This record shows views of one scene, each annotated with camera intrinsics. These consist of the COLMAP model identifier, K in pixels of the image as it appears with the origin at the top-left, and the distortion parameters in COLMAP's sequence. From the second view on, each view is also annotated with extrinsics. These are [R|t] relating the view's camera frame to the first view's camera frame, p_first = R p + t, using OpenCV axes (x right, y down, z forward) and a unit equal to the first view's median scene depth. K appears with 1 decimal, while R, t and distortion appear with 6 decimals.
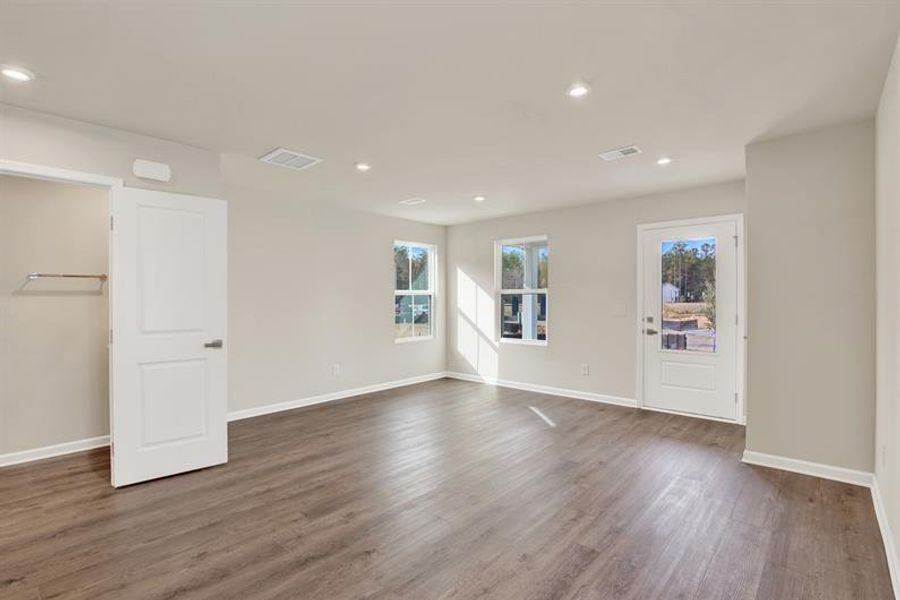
lens RADIAL K [[418.5, 0, 449.0], [0, 418.5, 301.1], [0, 0, 1]] dist [-0.033601, 0.001891]
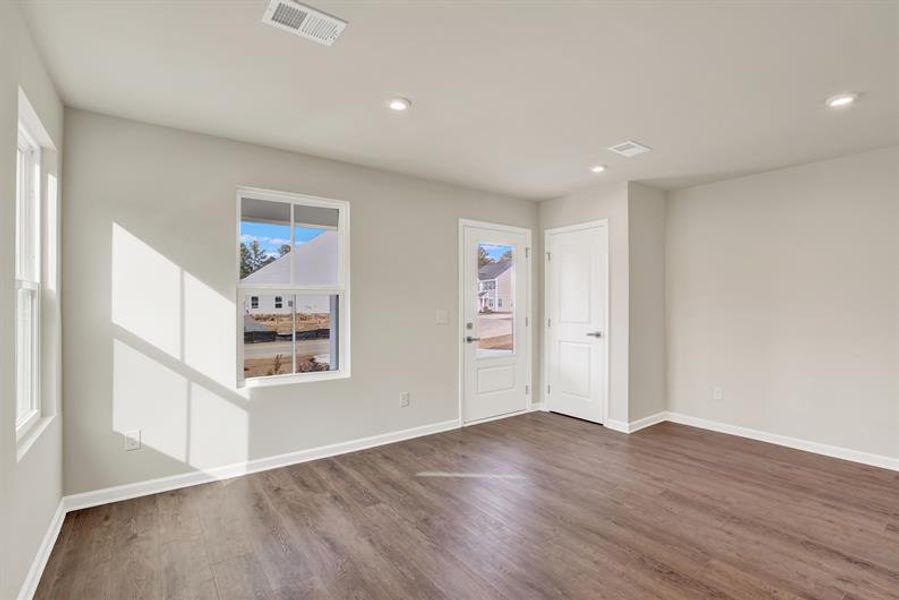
lens RADIAL K [[418.0, 0, 453.4], [0, 418.0, 308.5], [0, 0, 1]] dist [-0.033601, 0.001891]
pose [[0.197722, -0.009262, 0.980214, -0.328316], [0.005253, 0.999951, 0.008389, -0.000816], [-0.980244, 0.003490, 0.197761, 0.669722]]
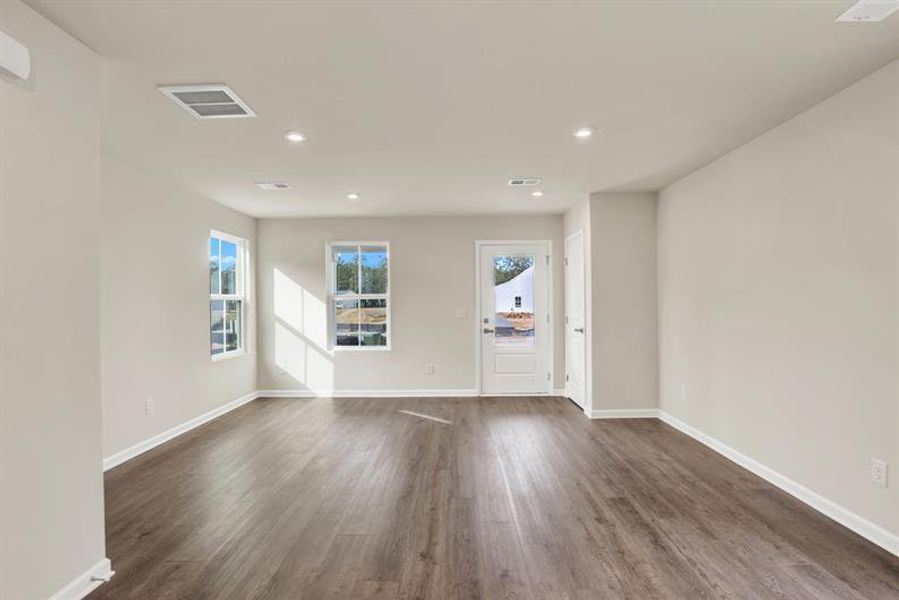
lens RADIAL K [[418.0, 0, 447.8], [0, 418.0, 308.5], [0, 0, 1]] dist [-0.033601, 0.001891]
pose [[0.751598, -0.011756, 0.659517, -0.307025], [0.010157, 0.999929, 0.006248, 0.001307], [-0.659544, 0.002003, 0.751664, 0.133374]]
